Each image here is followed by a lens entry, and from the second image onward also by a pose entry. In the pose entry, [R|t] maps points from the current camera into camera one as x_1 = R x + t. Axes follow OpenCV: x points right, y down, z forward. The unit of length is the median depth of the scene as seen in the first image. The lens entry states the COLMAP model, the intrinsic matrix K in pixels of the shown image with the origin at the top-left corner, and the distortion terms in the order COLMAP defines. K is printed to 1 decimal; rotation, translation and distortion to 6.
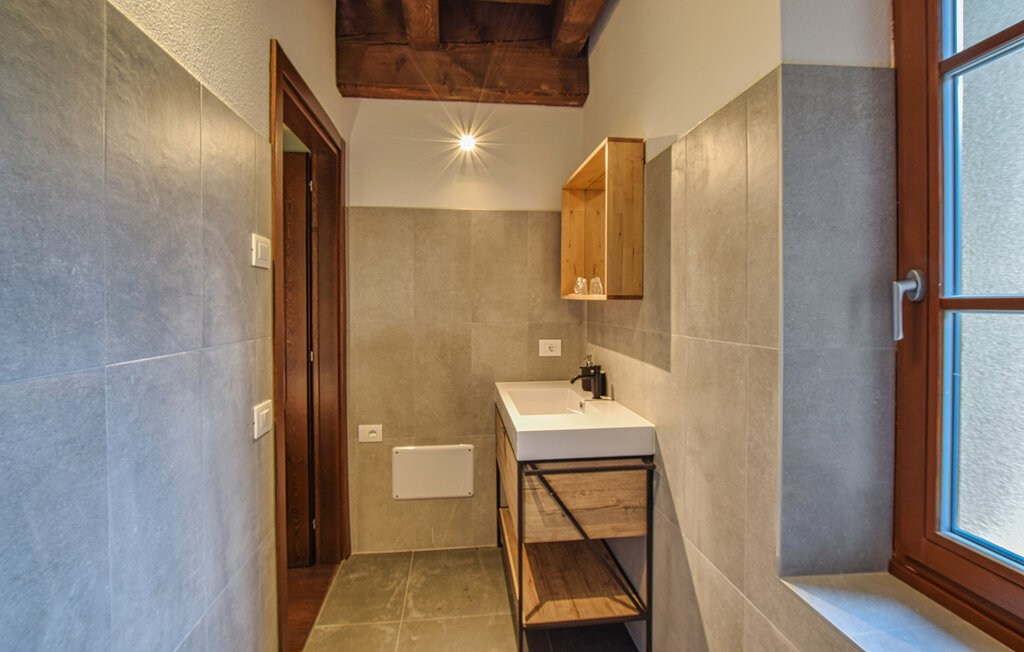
lens RADIAL K [[484.8, 0, 510.5], [0, 484.8, 308.3], [0, 0, 1]] dist [-0.002609, -0.000269]
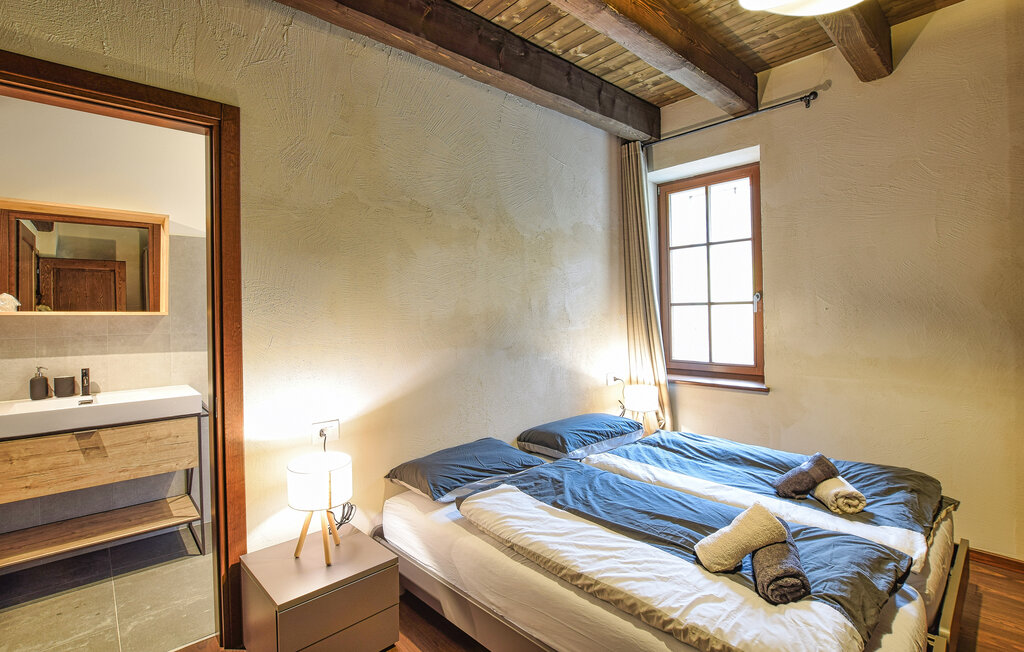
lens RADIAL K [[484.8, 0, 510.5], [0, 484.8, 308.3], [0, 0, 1]] dist [-0.002609, -0.000269]
pose [[-0.593458, 0.021005, 0.804591, -1.219644], [0.033814, 0.999427, -0.001151, 0.001586], [-0.804154, 0.026523, -0.593828, 0.717980]]
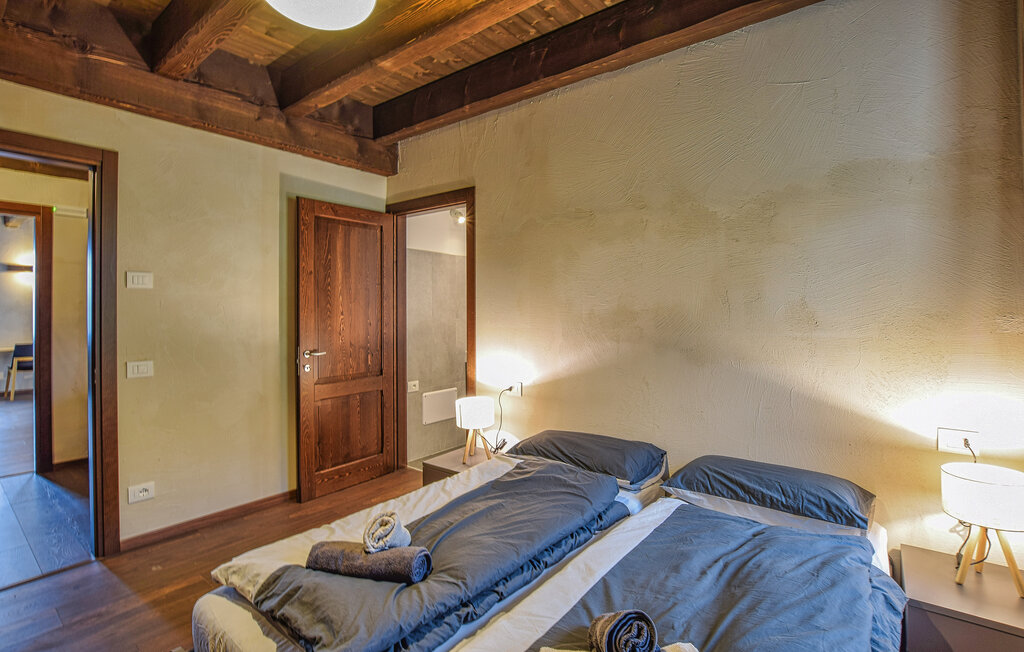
lens RADIAL K [[484.8, 0, 510.5], [0, 484.8, 308.3], [0, 0, 1]] dist [-0.002609, -0.000269]
pose [[0.694239, 0.003092, 0.719738, -1.234832], [0.010668, 0.999837, -0.014586, 0.020696], [-0.719666, 0.017804, 0.694092, -0.378441]]
